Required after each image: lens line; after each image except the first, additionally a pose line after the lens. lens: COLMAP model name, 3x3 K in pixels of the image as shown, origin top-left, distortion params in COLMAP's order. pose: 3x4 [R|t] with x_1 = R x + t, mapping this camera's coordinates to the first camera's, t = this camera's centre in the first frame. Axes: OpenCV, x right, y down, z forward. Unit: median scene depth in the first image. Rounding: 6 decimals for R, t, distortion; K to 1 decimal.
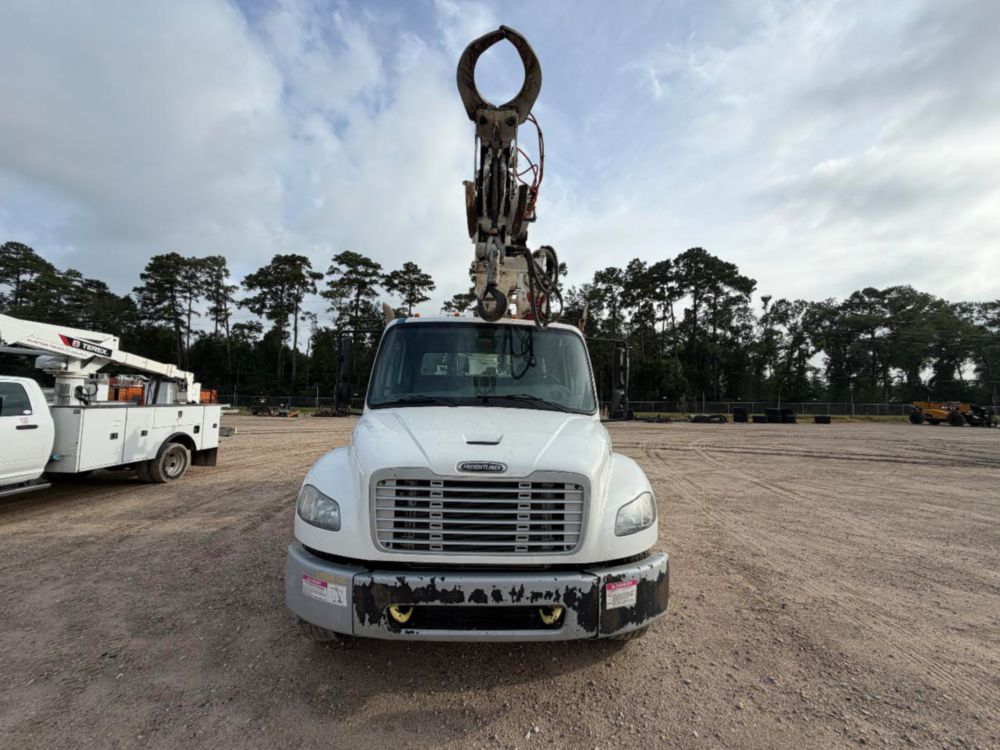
lens RADIAL K [[396.7, 0, 498.6], [0, 396.7, 376.4], [0, 0, 1]] dist [-0.001352, 0.000214]
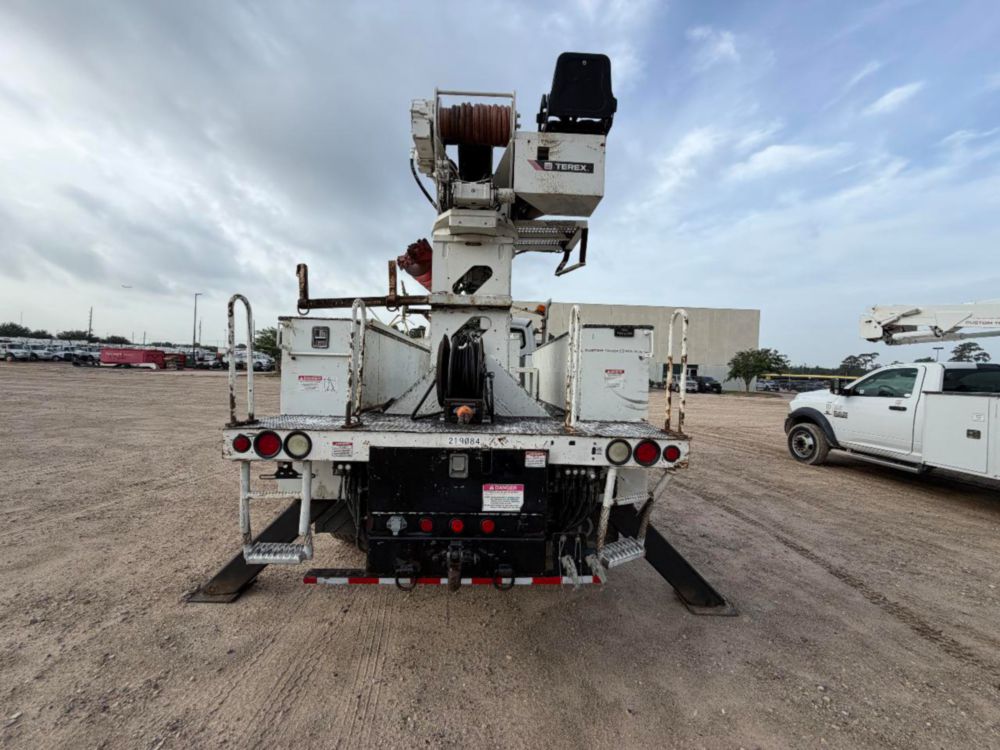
lens RADIAL K [[395.5, 0, 498.2], [0, 395.5, 376.7], [0, 0, 1]] dist [-0.000433, 0.000034]
pose [[-0.998343, -0.056739, 0.009541, -0.008942], [-0.057134, 0.997208, -0.048081, 0.013131], [-0.006787, -0.048547, -0.998798, 0.175953]]
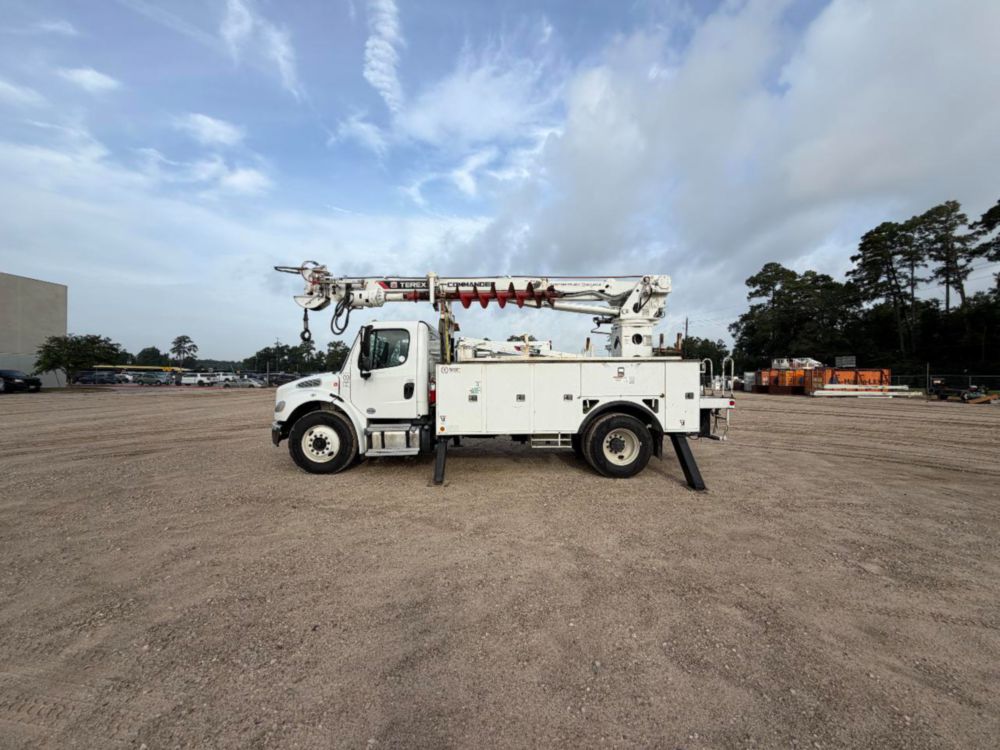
lens RADIAL K [[398.2, 0, 497.1], [0, 398.2, 372.3], [0, 0, 1]] dist [0.000573, 0.000035]
pose [[-0.017380, -0.026790, -0.999490, 0.110781], [0.056837, 0.997998, -0.027739, 0.010089], [0.998232, -0.057291, -0.015823, 0.091389]]
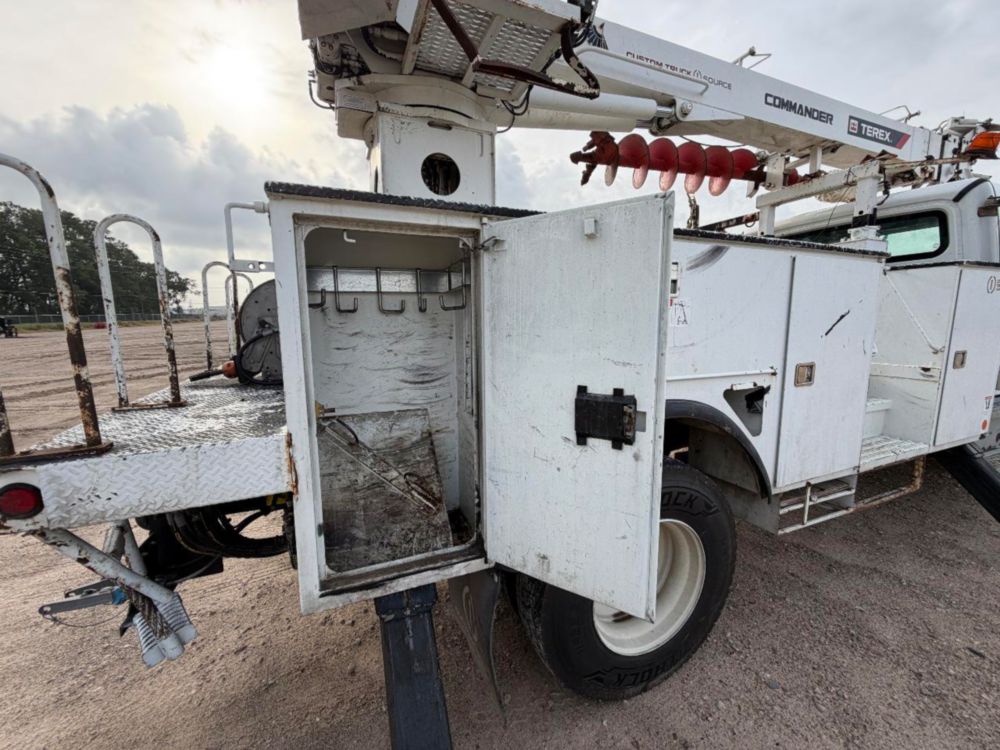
lens RADIAL K [[396.7, 0, 498.6], [0, 396.7, 376.4], [0, 0, 1]] dist [-0.001352, 0.000214]
pose [[-0.345335, -0.158191, 0.925051, -0.040725], [-0.052486, 0.987404, 0.149260, 0.009759], [-0.937011, 0.002993, -0.349288, 0.134354]]
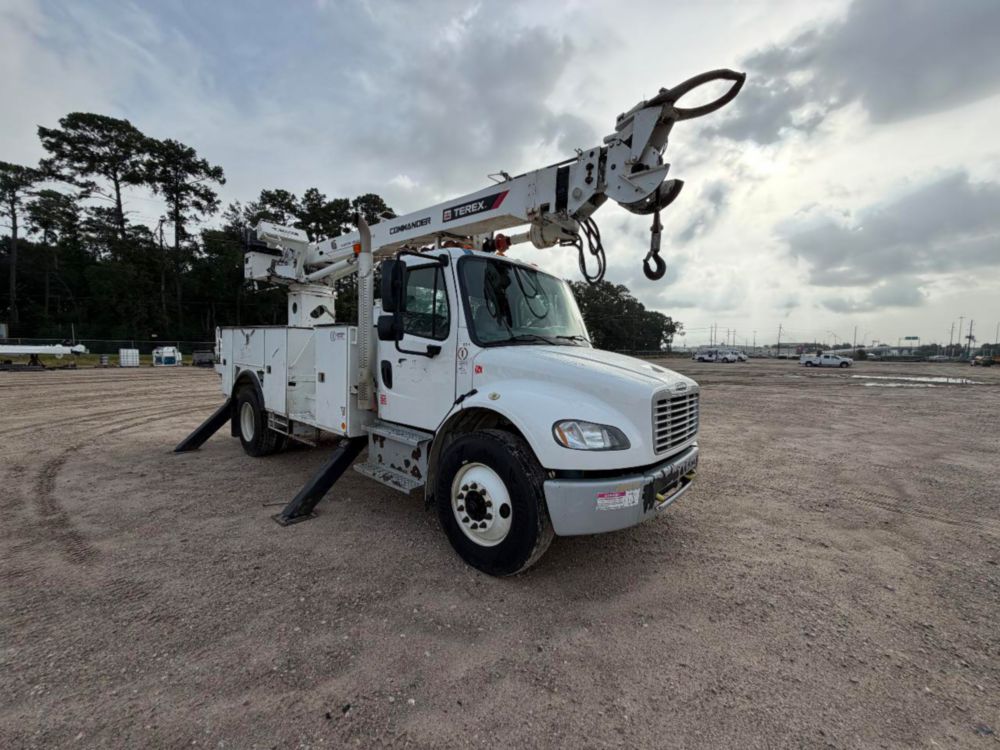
lens RADIAL K [[396.7, 0, 498.6], [0, 396.7, 376.4], [0, 0, 1]] dist [-0.001352, 0.000214]
pose [[0.685967, -0.048339, 0.726025, -0.048947], [-0.055595, 0.991392, 0.118535, 0.001866], [-0.725506, -0.121674, 0.677375, 0.016285]]
